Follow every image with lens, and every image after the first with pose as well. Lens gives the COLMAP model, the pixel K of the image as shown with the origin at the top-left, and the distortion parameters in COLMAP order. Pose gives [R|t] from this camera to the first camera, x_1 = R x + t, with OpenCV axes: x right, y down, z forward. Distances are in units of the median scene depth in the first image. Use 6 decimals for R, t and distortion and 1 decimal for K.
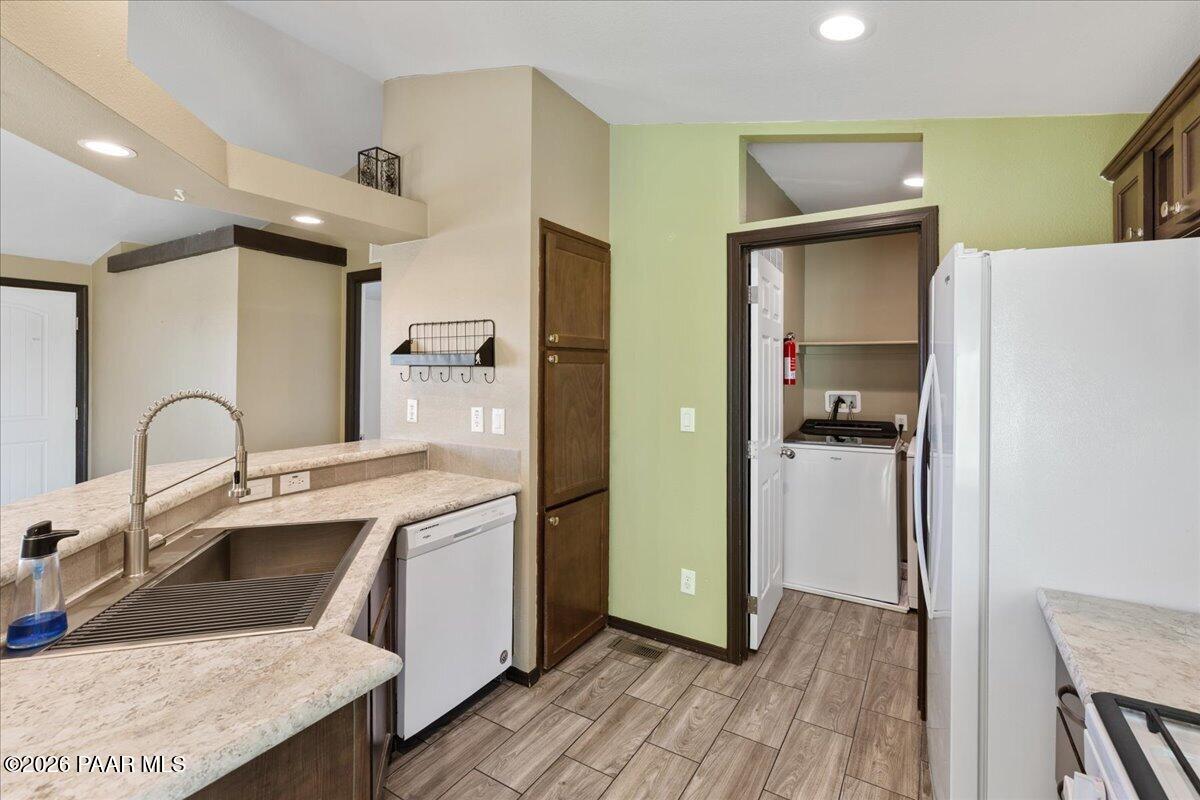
lens RADIAL K [[525.8, 0, 619.3], [0, 525.8, 381.5], [0, 0, 1]] dist [-0.001939, 0.001098]
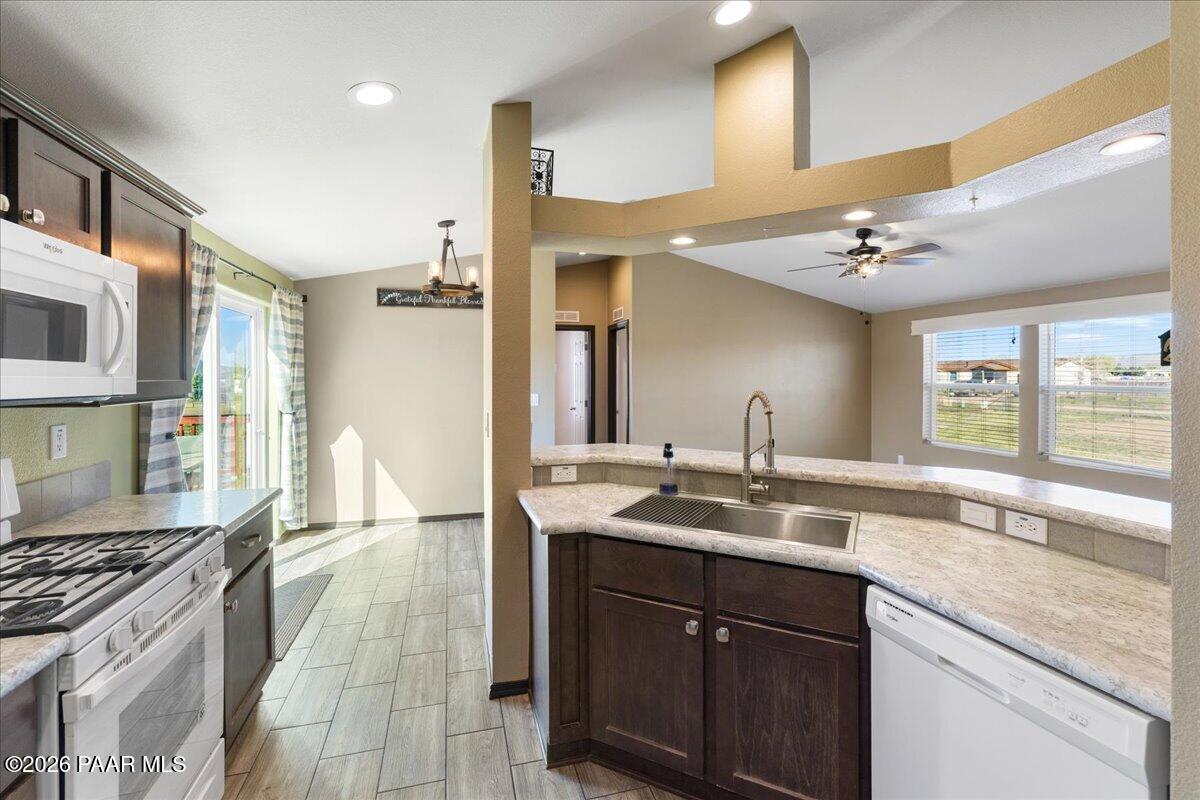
lens RADIAL K [[525.8, 0, 599.2], [0, 525.8, 378.3], [0, 0, 1]] dist [-0.001939, 0.001098]
pose [[-0.670764, -0.004530, -0.741657, 0.275388], [-0.023362, 0.999614, 0.015023, -0.015592], [0.741303, 0.027404, -0.670611, 0.785260]]
